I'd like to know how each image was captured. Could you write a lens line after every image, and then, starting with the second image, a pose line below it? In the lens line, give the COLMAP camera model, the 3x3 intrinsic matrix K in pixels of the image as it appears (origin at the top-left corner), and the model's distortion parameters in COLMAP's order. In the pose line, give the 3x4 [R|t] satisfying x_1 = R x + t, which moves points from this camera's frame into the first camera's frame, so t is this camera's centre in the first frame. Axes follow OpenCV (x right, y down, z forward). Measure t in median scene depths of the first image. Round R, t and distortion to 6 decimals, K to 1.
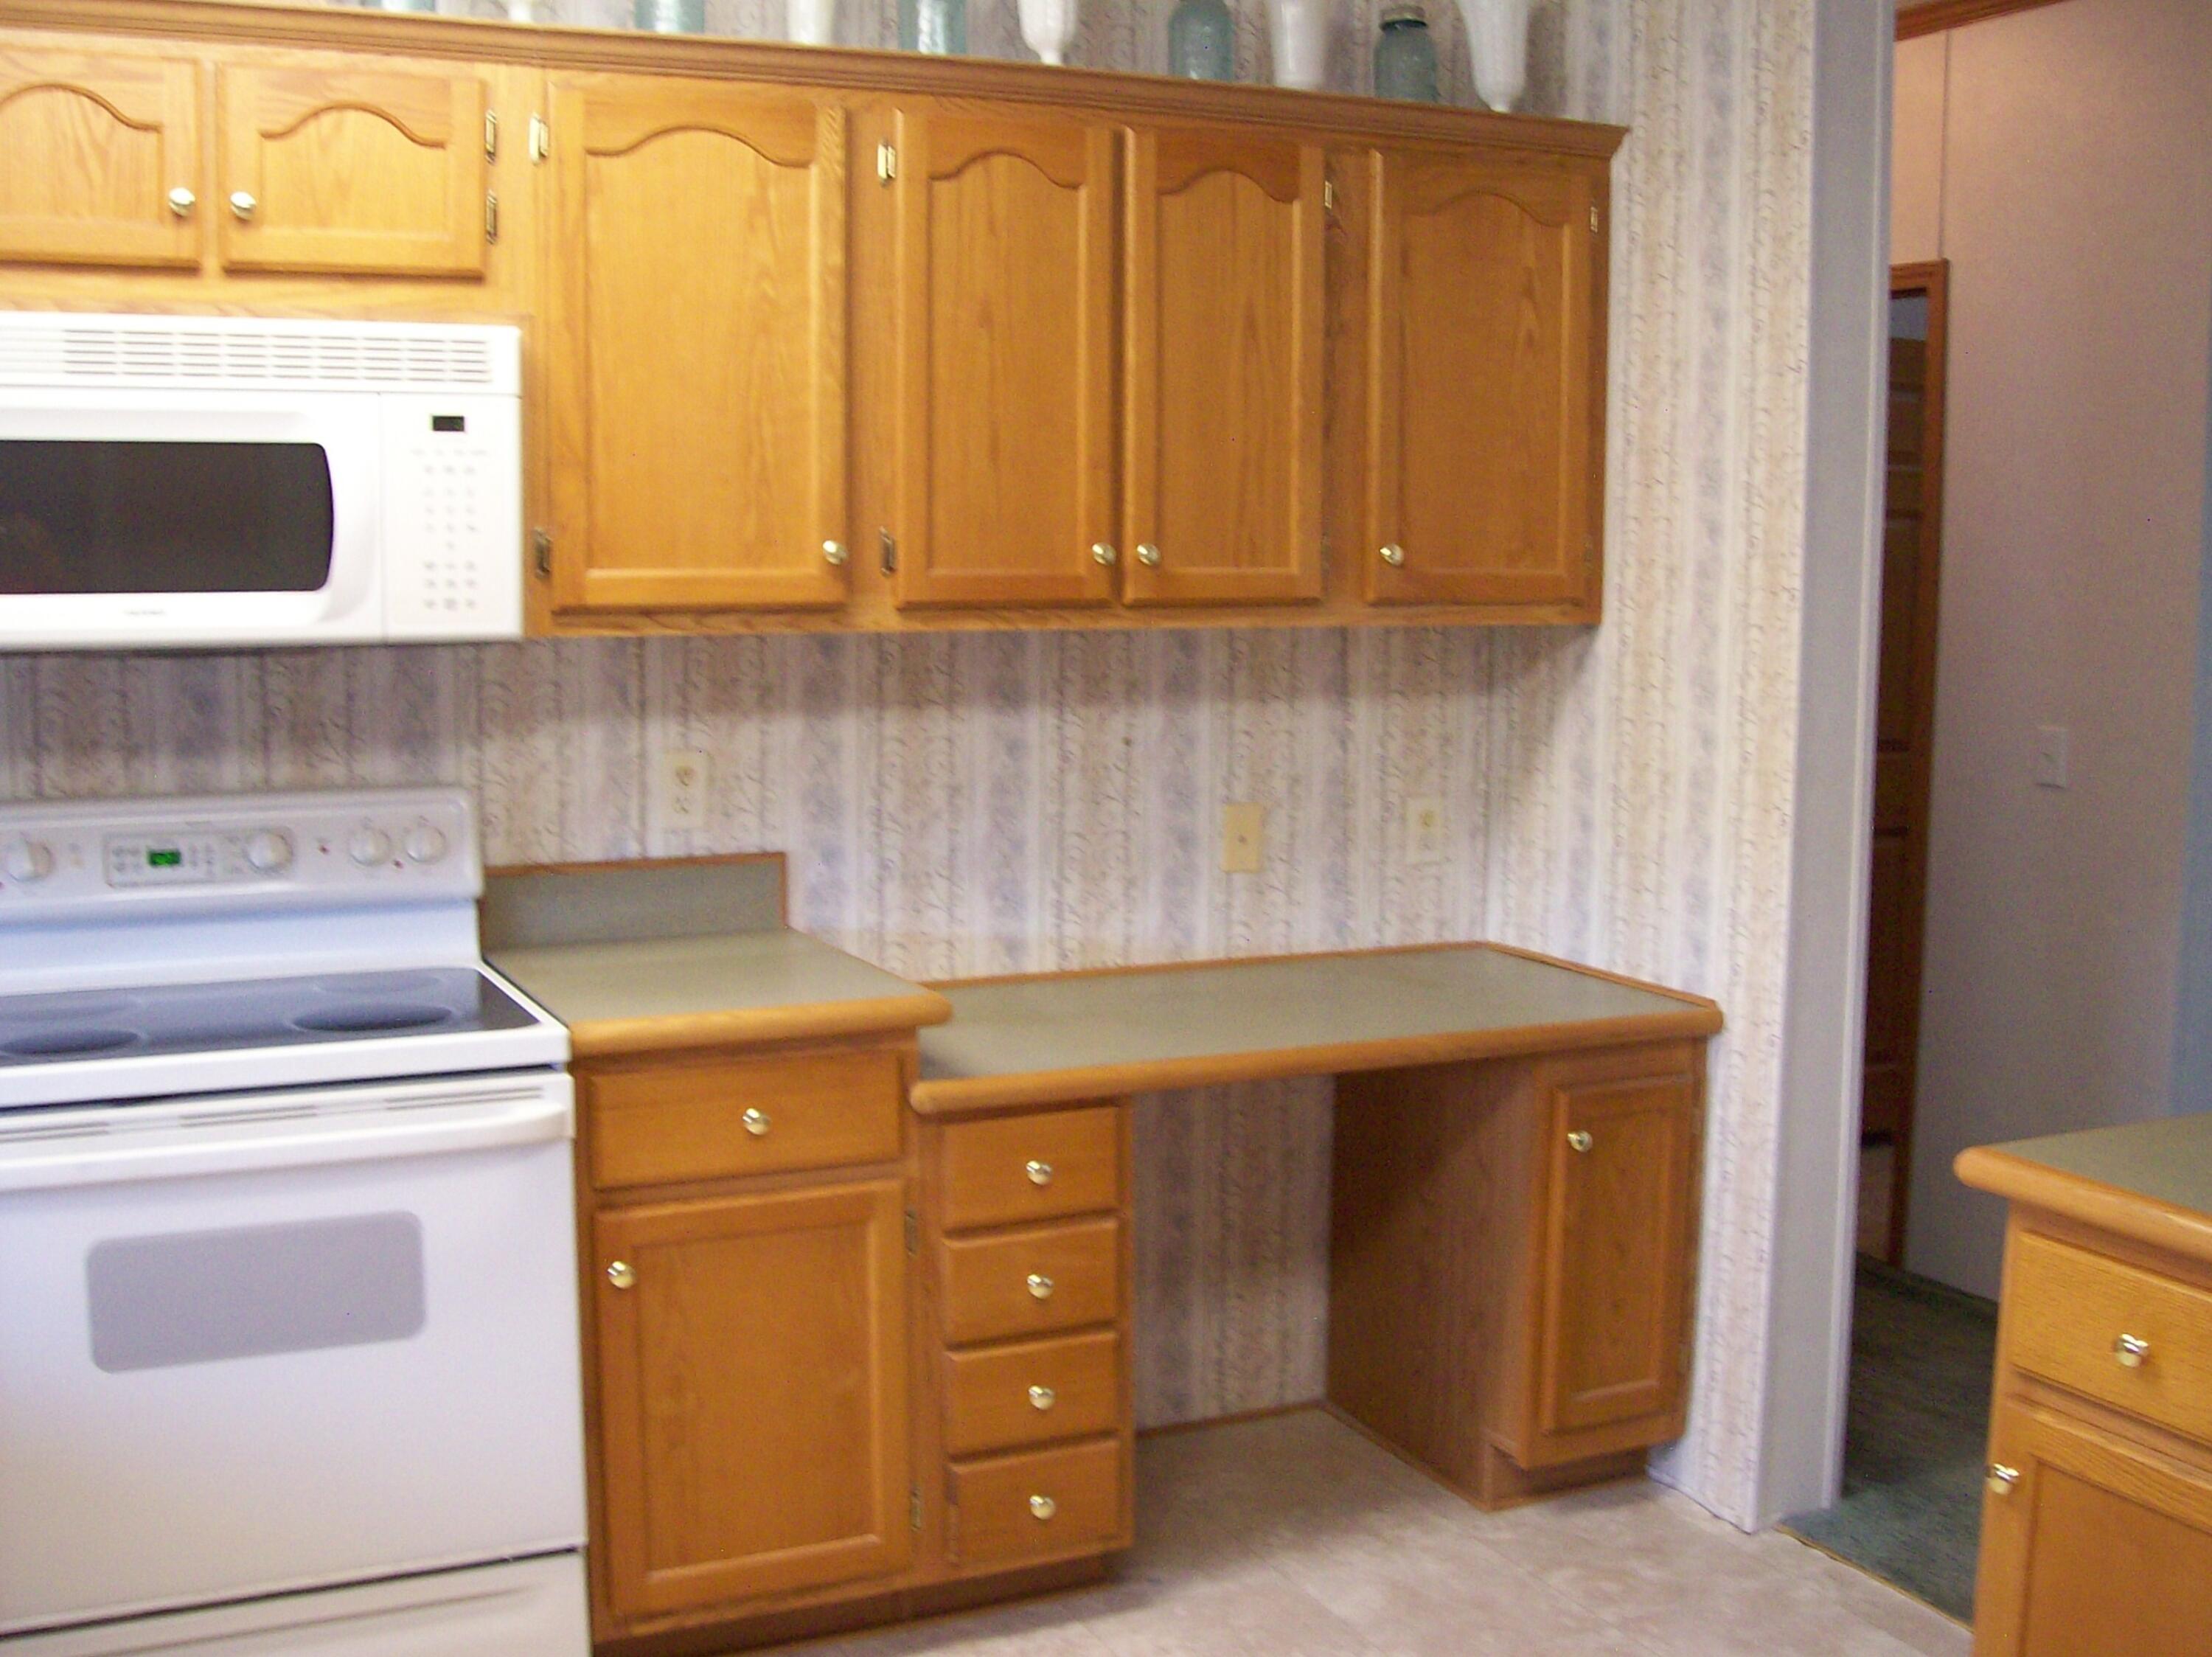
lens RADIAL K [[2357.0, 0, 1106.0], [0, 2357.0, 828.5], [0, 0, 1]] dist [-0.181825, 0.150489]
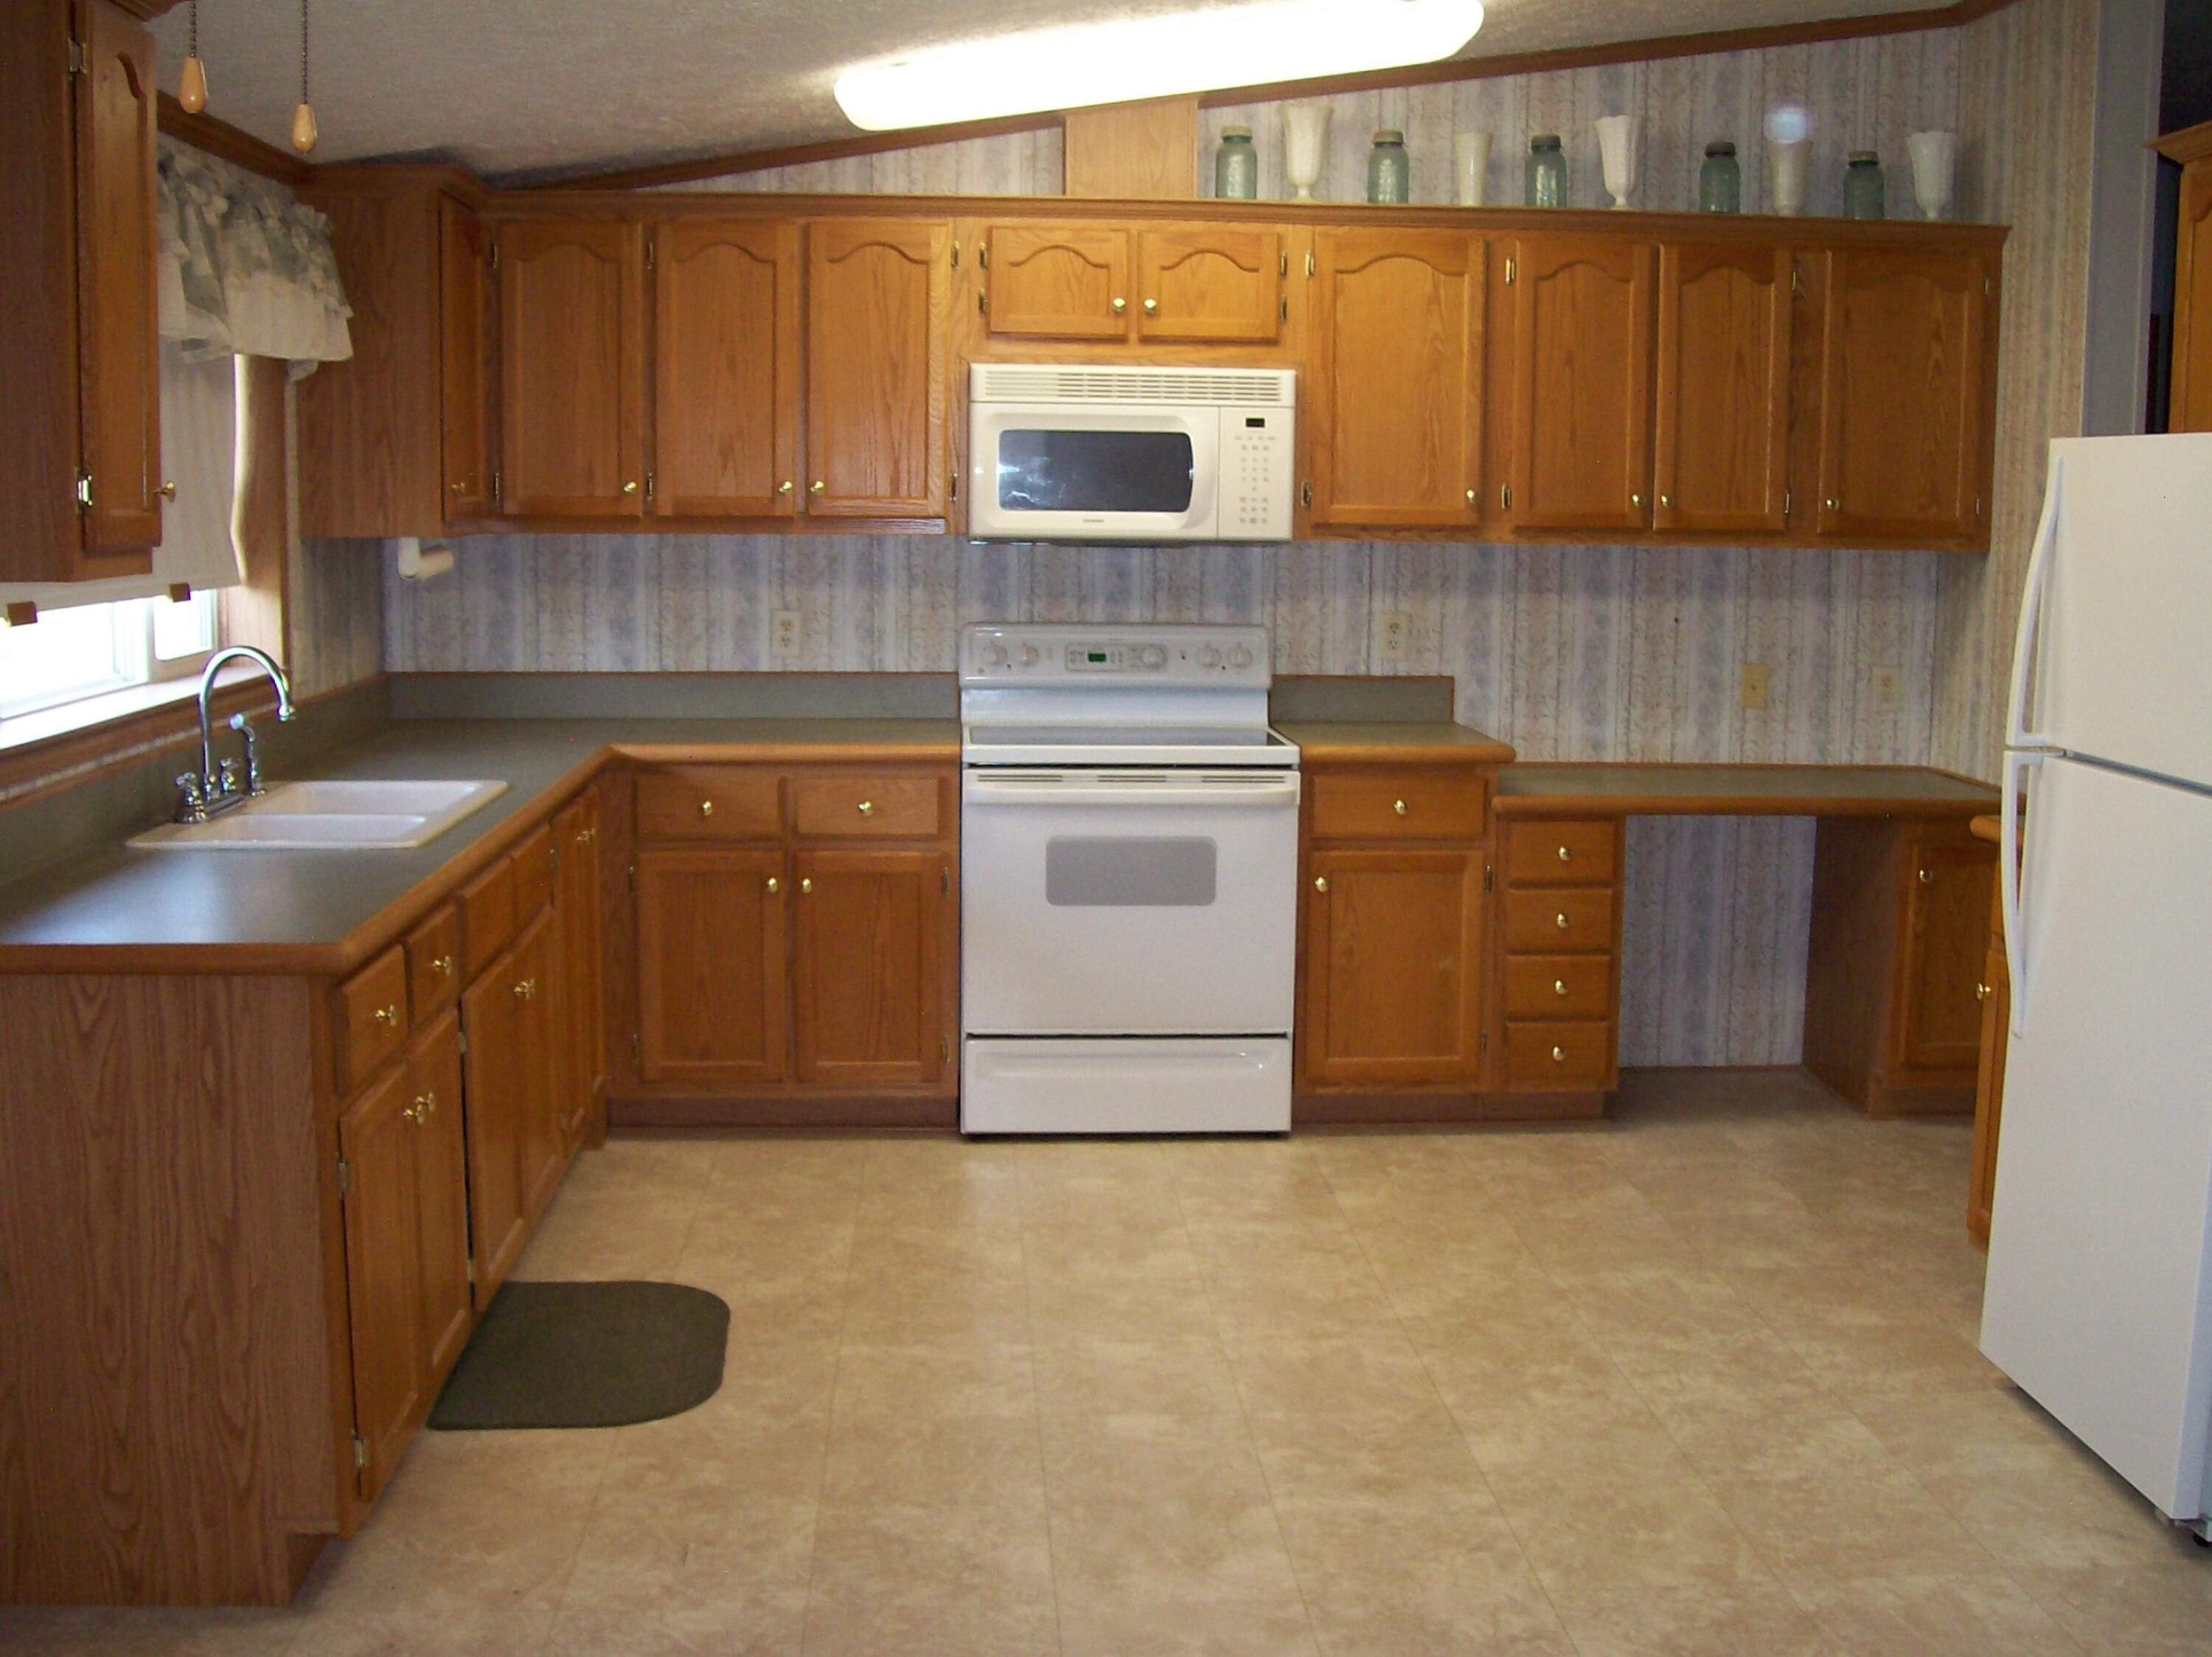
lens RADIAL K [[2357.0, 0, 1106.0], [0, 2357.0, 828.5], [0, 0, 1]] dist [-0.181825, 0.150489]
pose [[0.926852, 0.057623, -0.370979, 0.291461], [-0.049656, 0.998285, 0.030999, 0.088270], [0.372129, -0.010310, 0.928124, -0.718336]]
